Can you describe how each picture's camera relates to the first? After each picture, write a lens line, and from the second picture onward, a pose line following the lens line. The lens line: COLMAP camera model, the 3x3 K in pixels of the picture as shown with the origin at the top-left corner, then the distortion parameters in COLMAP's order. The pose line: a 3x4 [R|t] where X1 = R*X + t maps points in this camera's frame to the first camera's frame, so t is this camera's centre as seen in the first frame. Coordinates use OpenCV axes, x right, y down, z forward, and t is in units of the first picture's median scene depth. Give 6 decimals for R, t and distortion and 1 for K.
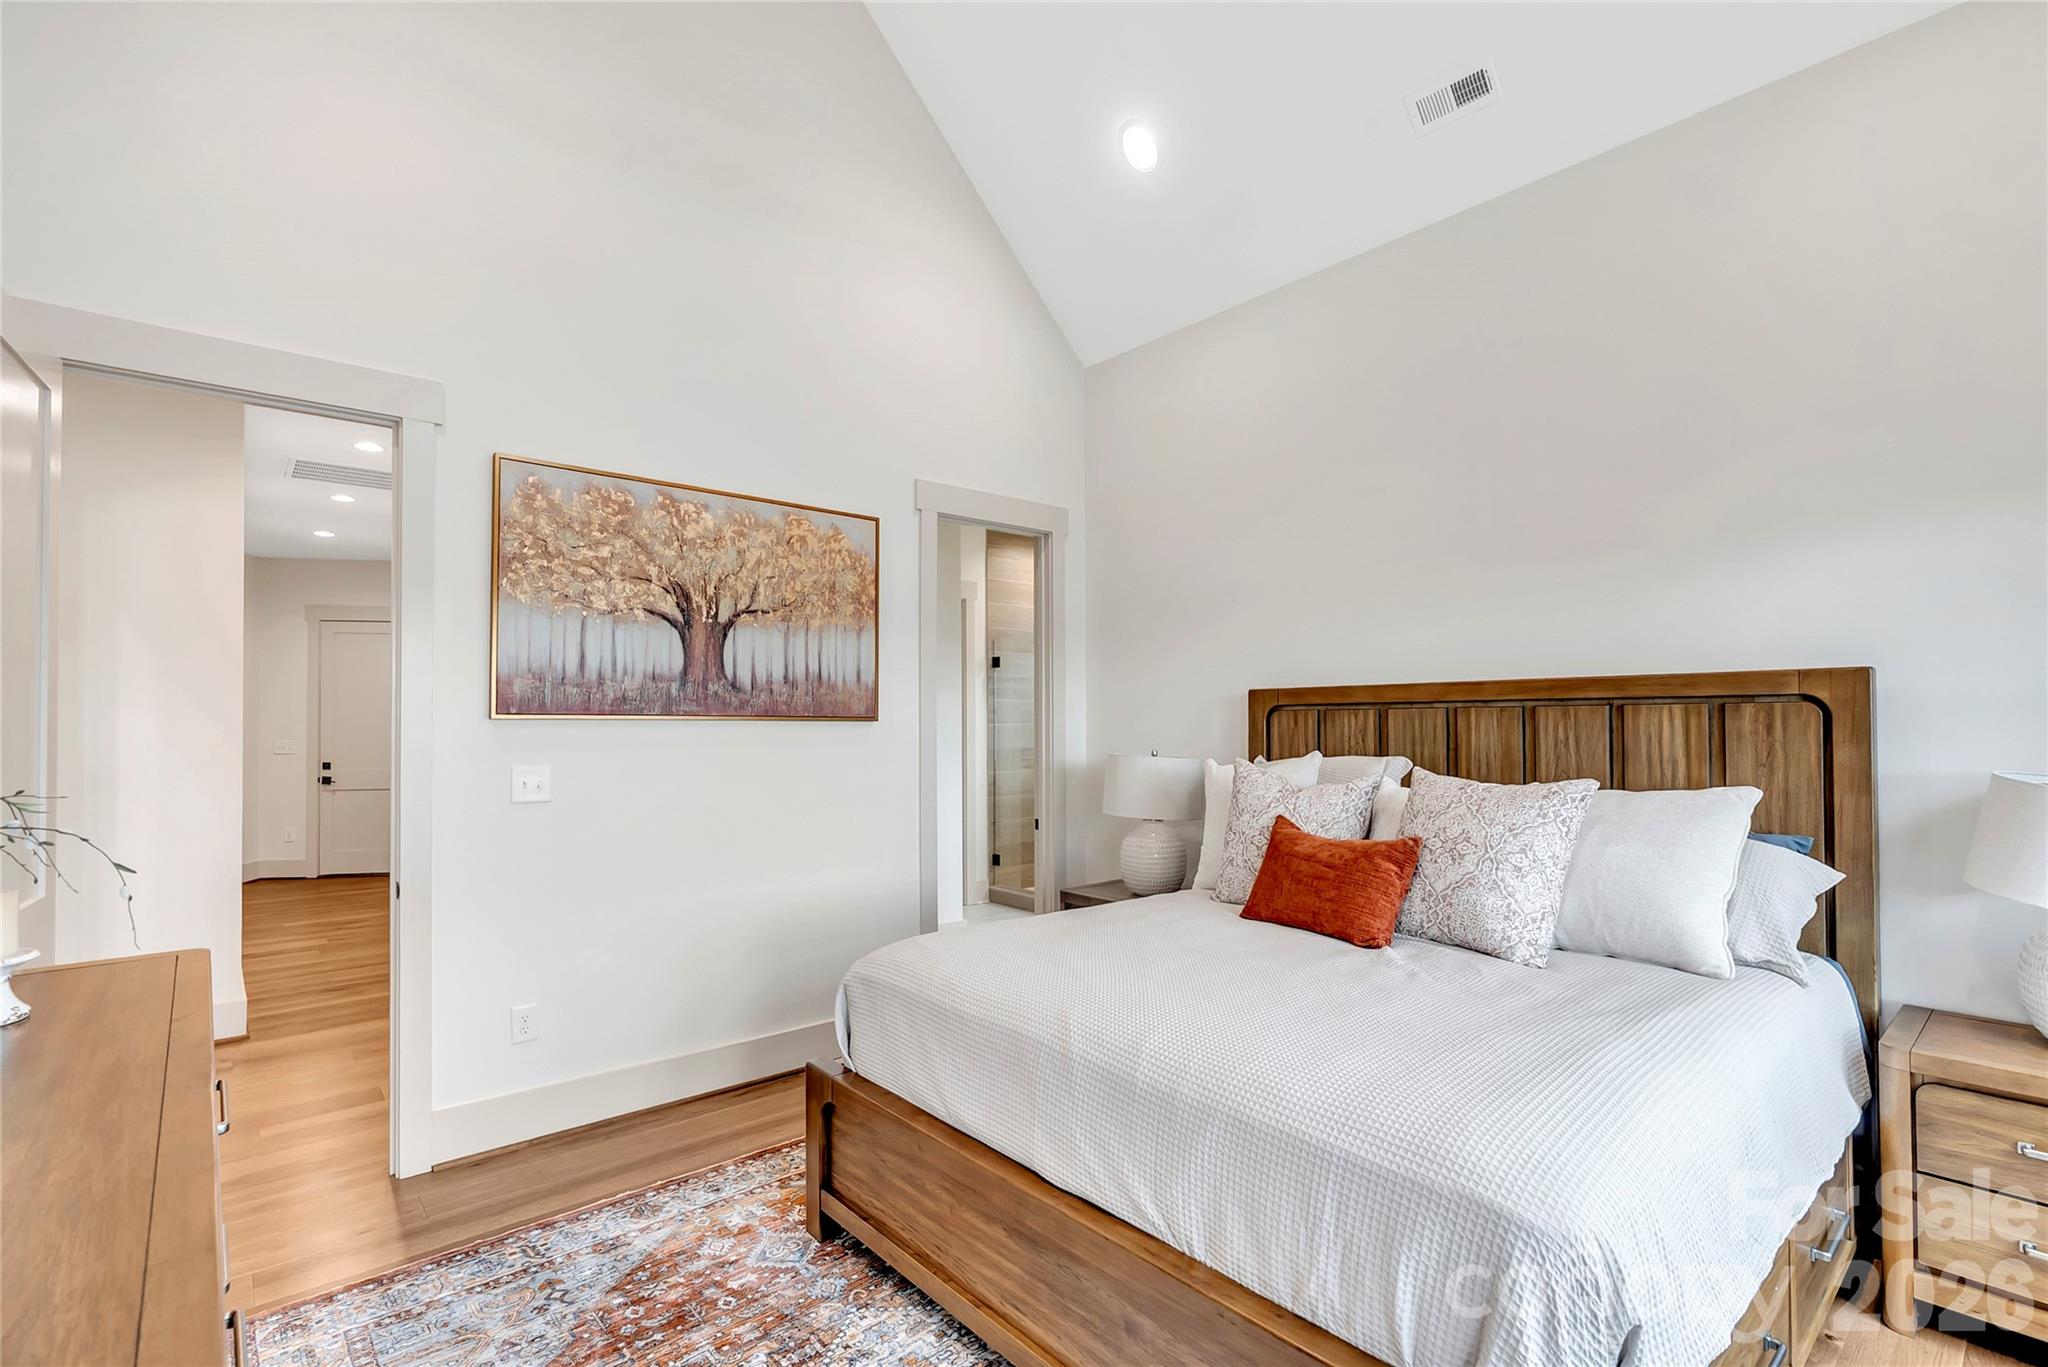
lens RADIAL K [[912.9, 0, 1025.2], [0, 912.9, 720.9], [0, 0, 1]] dist [-0.000076, 0.000026]
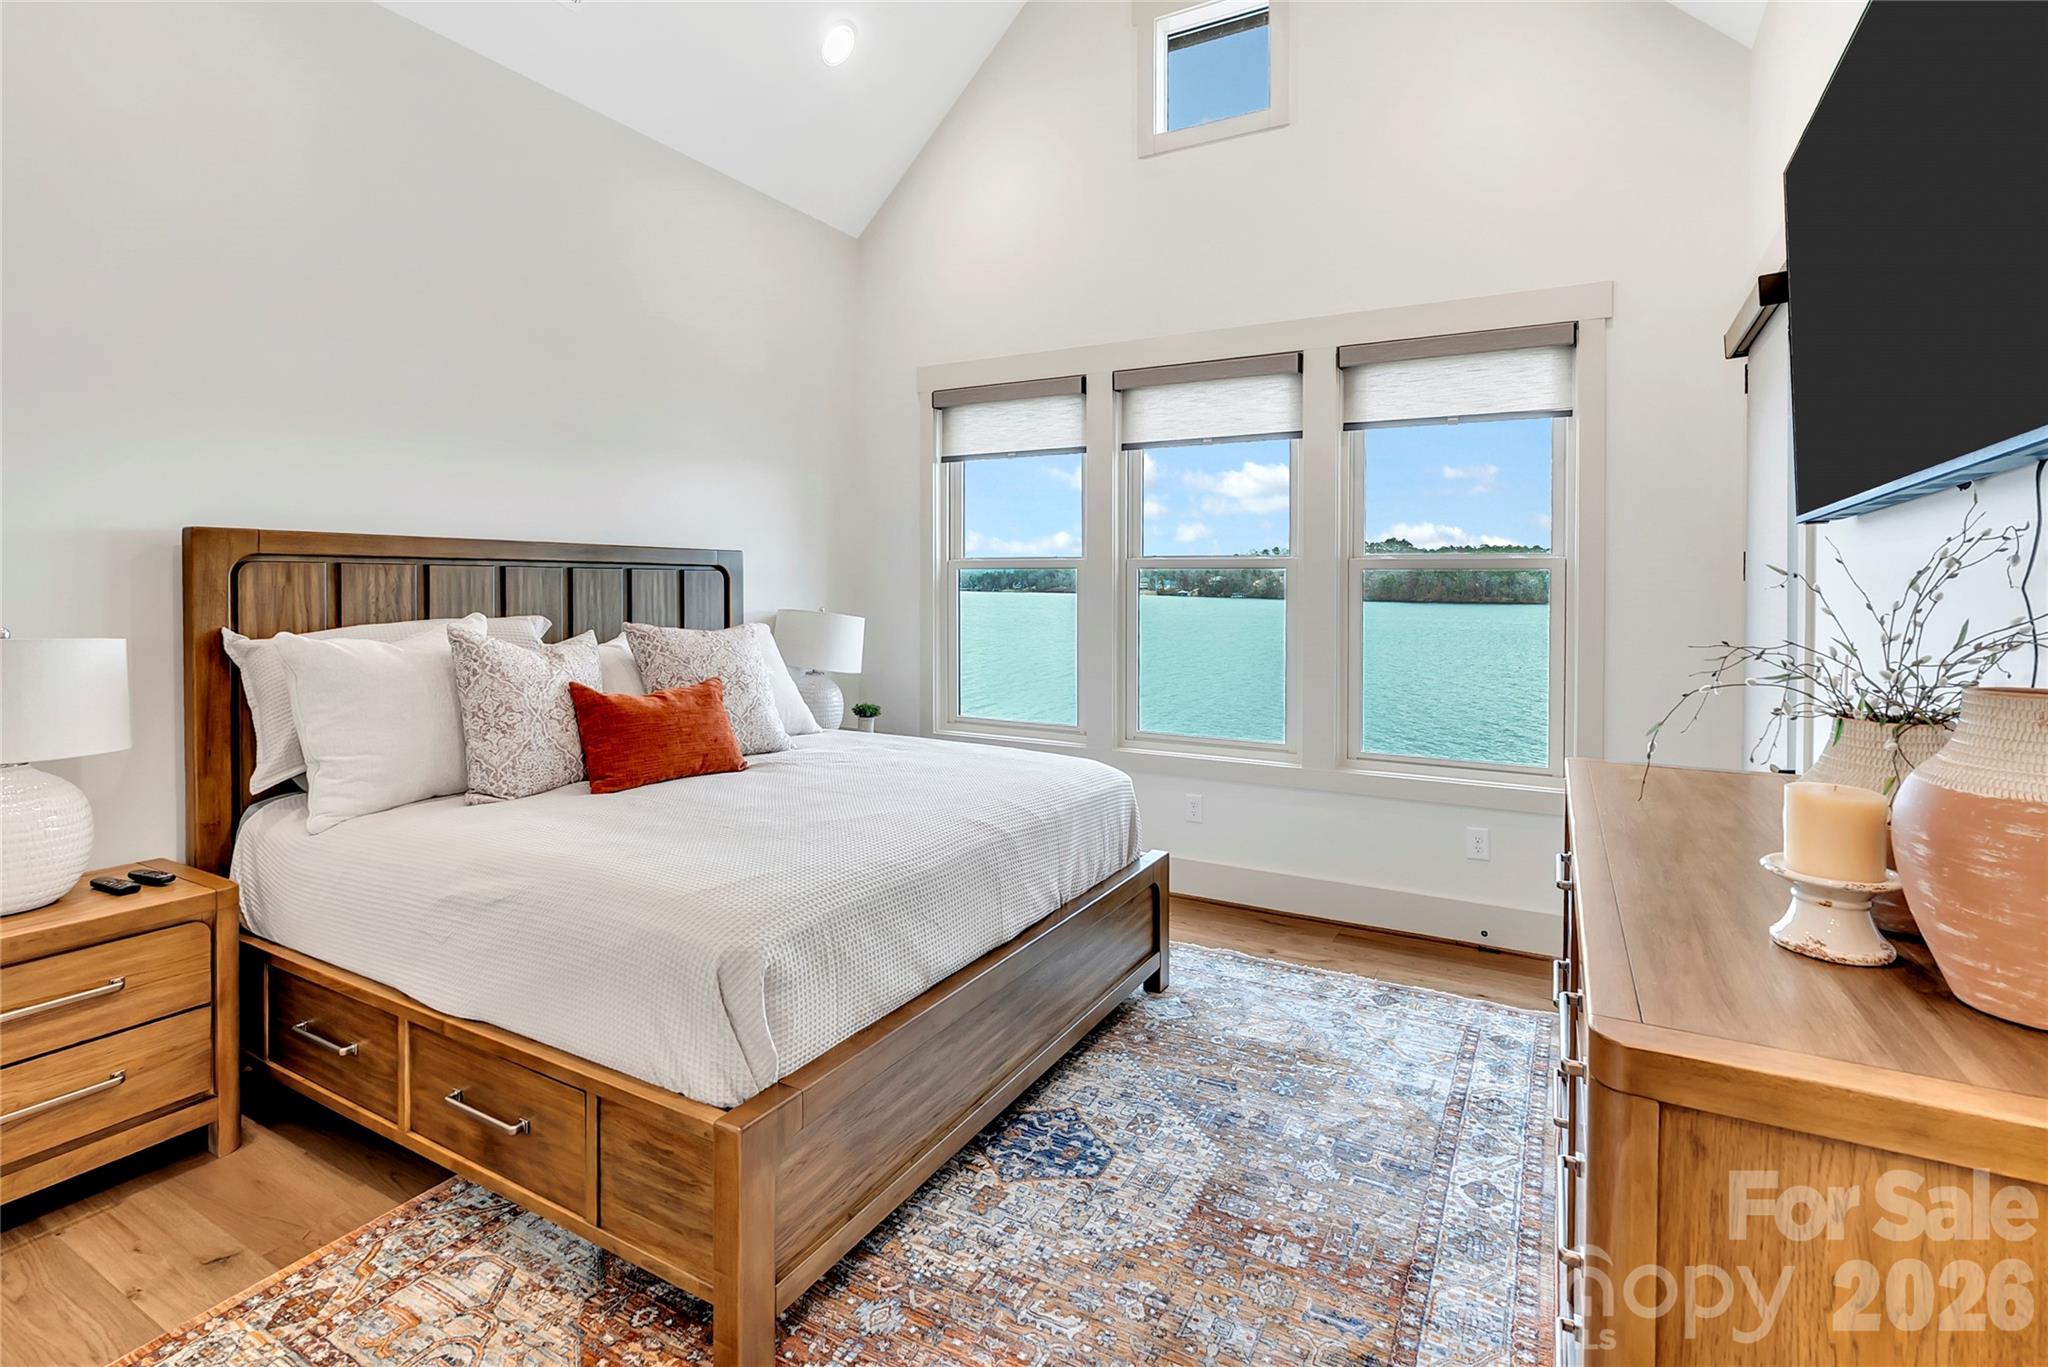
lens RADIAL K [[963.4, 0, 1036.7], [0, 963.4, 588.1], [0, 0, 1]] dist [0.000385, 0.000128]
pose [[-0.331034, -0.001742, 0.943617, -0.777150], [-0.007910, 0.999968, -0.000929, 0.006463], [-0.943586, -0.007771, -0.331038, 0.872192]]
